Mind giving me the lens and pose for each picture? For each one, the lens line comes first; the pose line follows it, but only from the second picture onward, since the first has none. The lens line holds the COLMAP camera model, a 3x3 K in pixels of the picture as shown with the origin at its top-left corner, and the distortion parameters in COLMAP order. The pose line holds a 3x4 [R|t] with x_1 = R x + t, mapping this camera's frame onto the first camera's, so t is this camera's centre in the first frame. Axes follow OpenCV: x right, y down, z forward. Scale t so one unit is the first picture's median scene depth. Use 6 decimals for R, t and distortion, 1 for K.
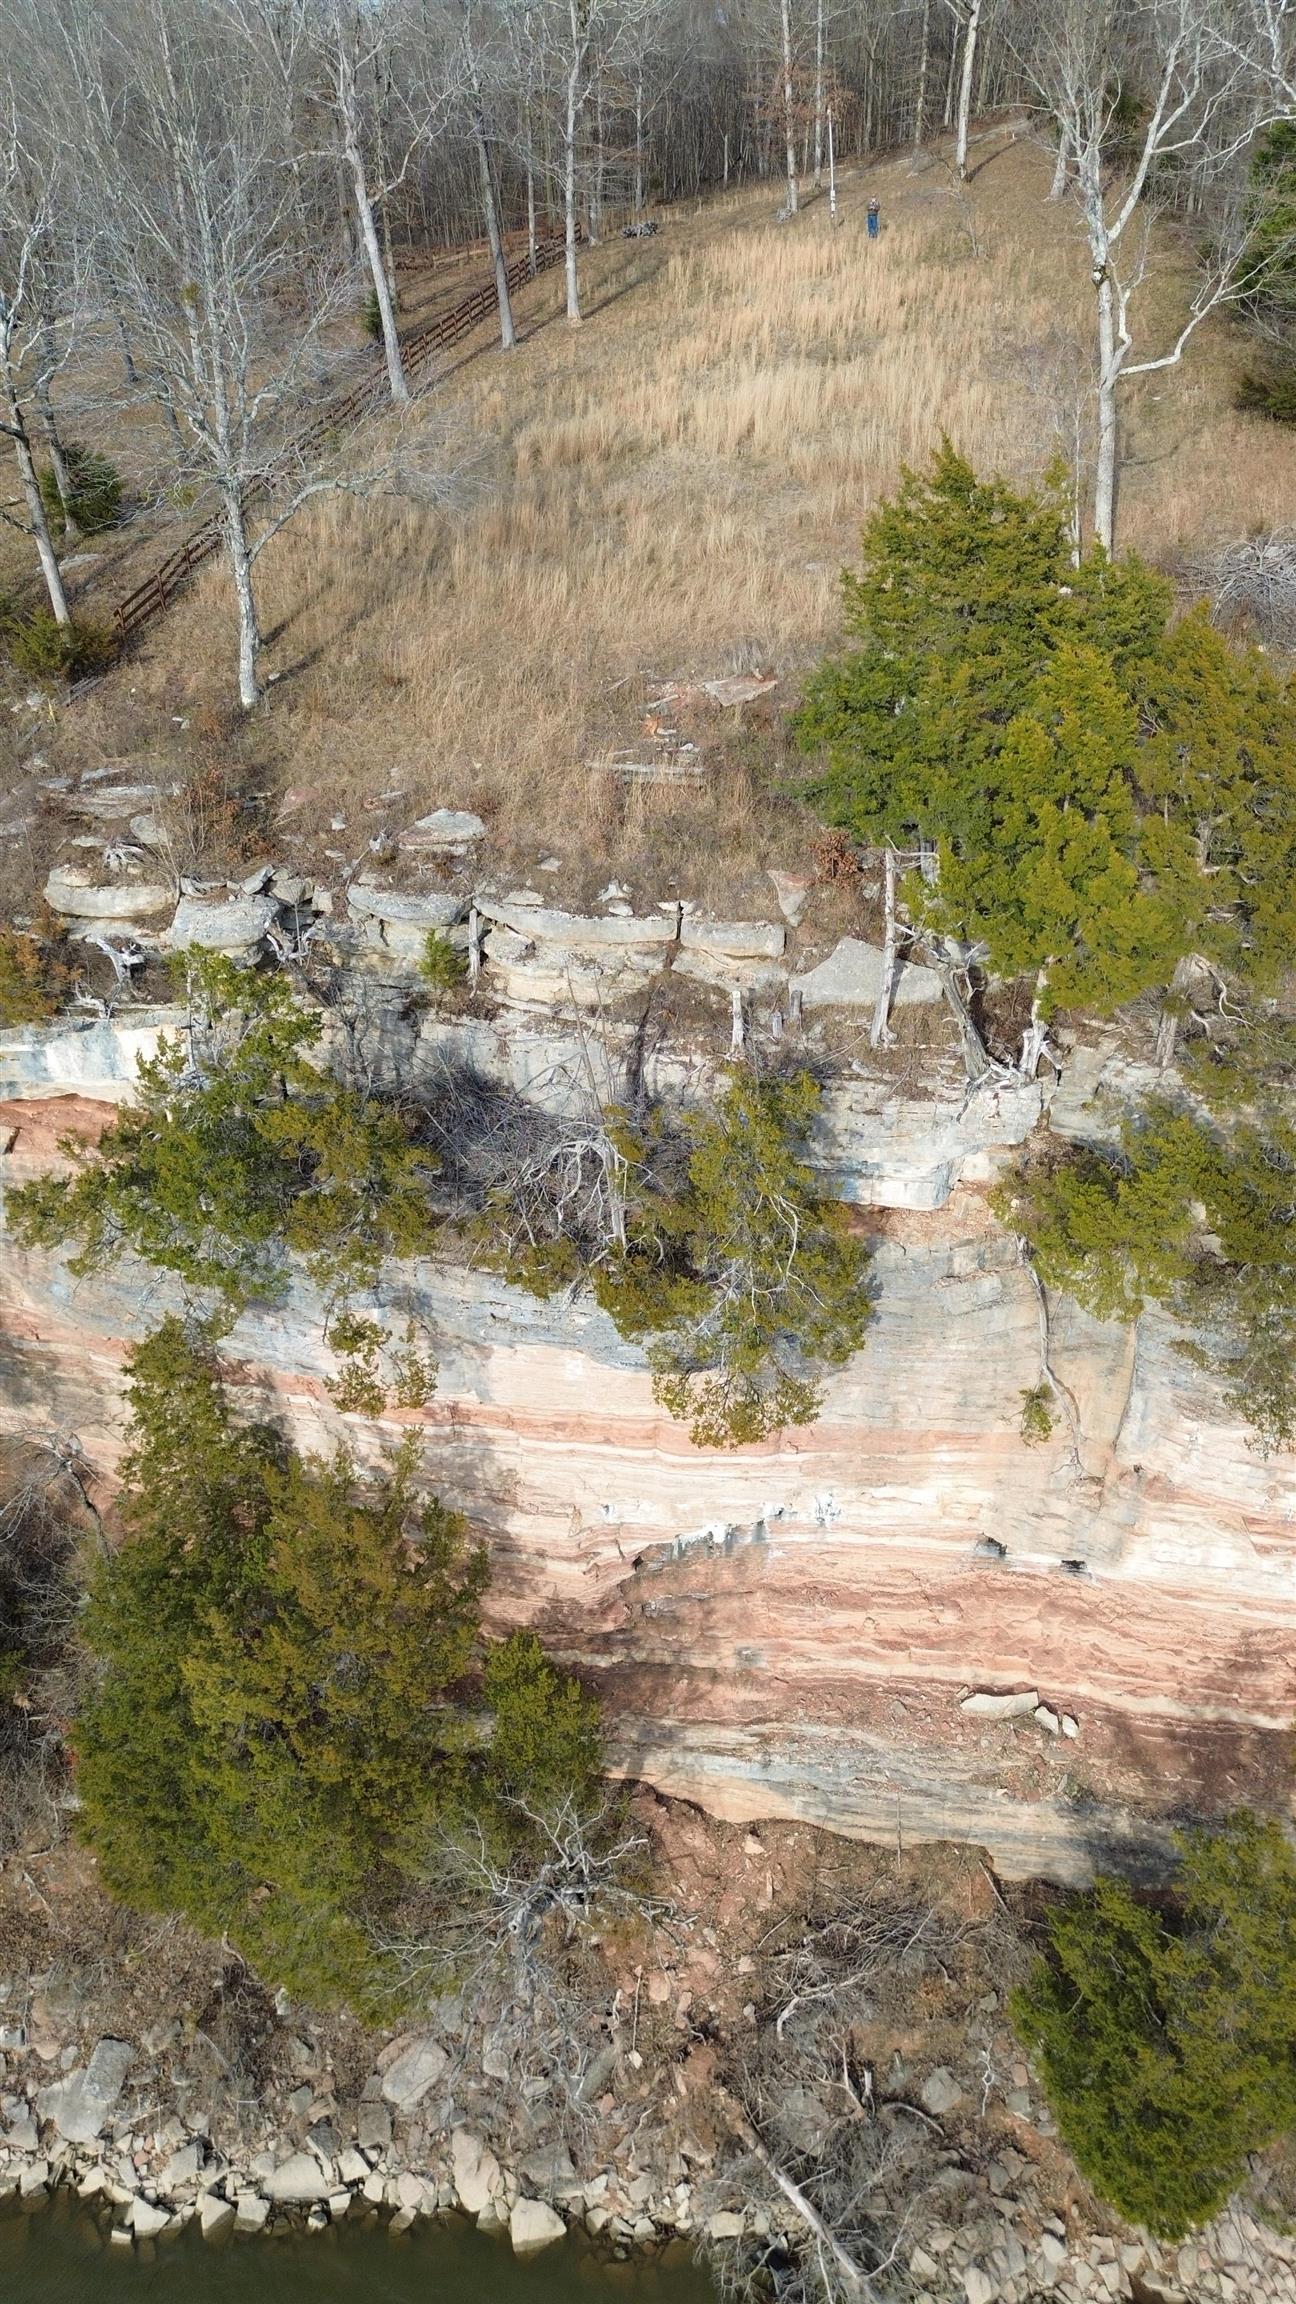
lens RADIAL K [[1662.7, 0, 642.0], [0, 1662.7, 1112.9], [0, 0, 1]] dist [0.091484, -0.090812]
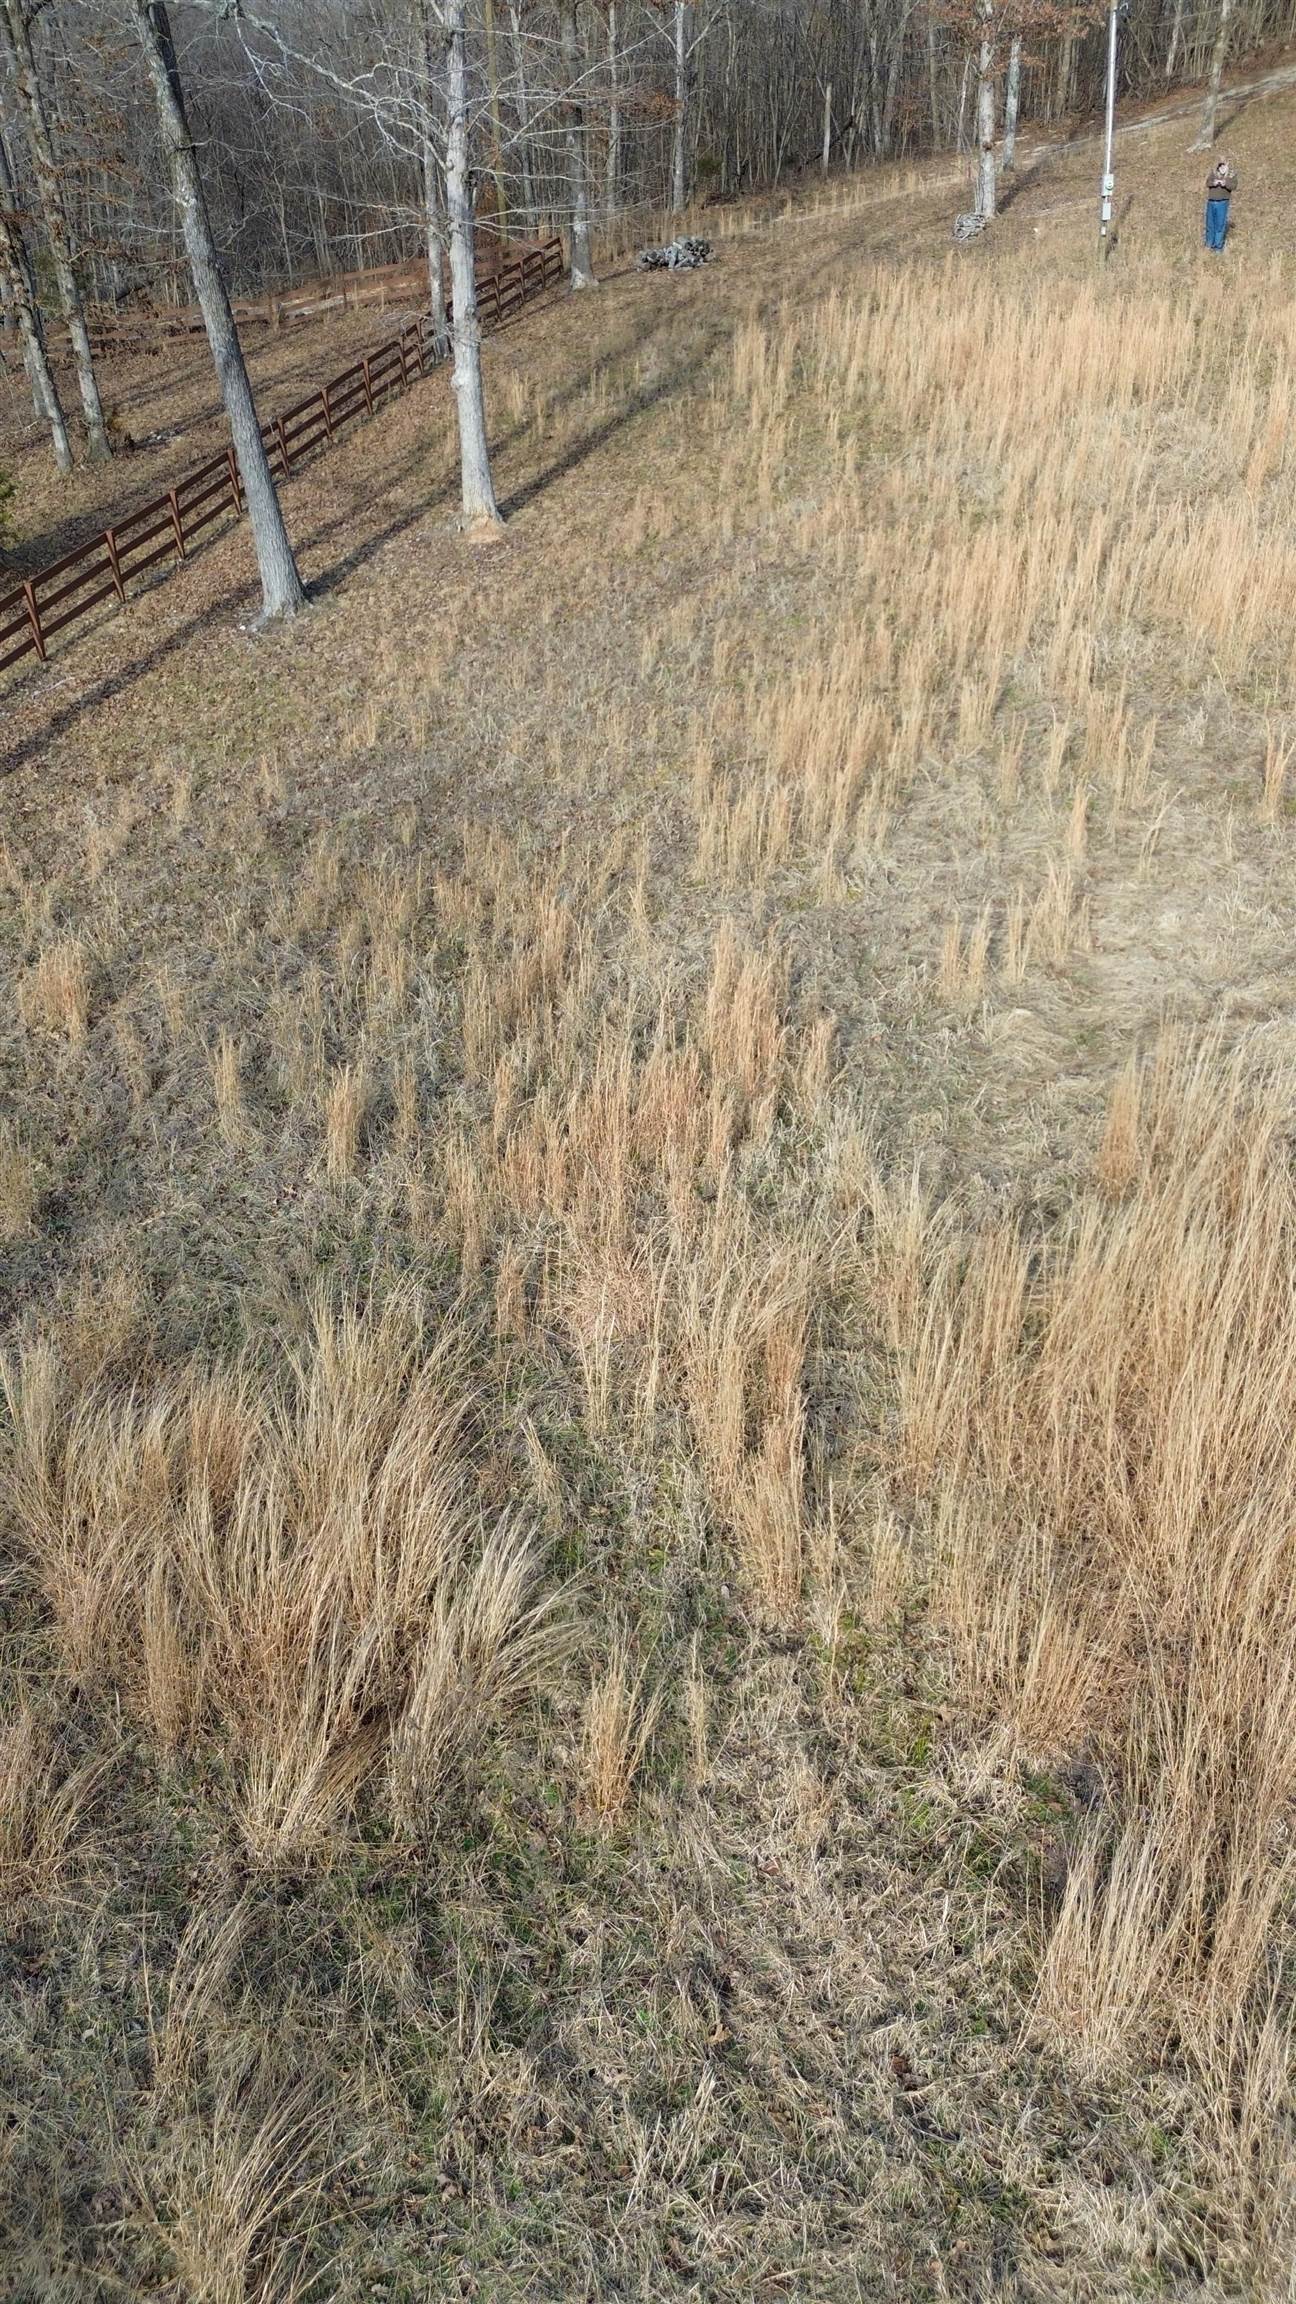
lens RADIAL K [[1657.5, 0, 640.2], [0, 1657.5, 1110.9], [0, 0, 1]] dist [0.096286, -0.092564]
pose [[0.999575, 0.014686, -0.025191, 0.005201], [-0.014615, 0.999889, 0.003021, -0.277367], [0.025233, -0.002652, 0.999678, 0.513474]]
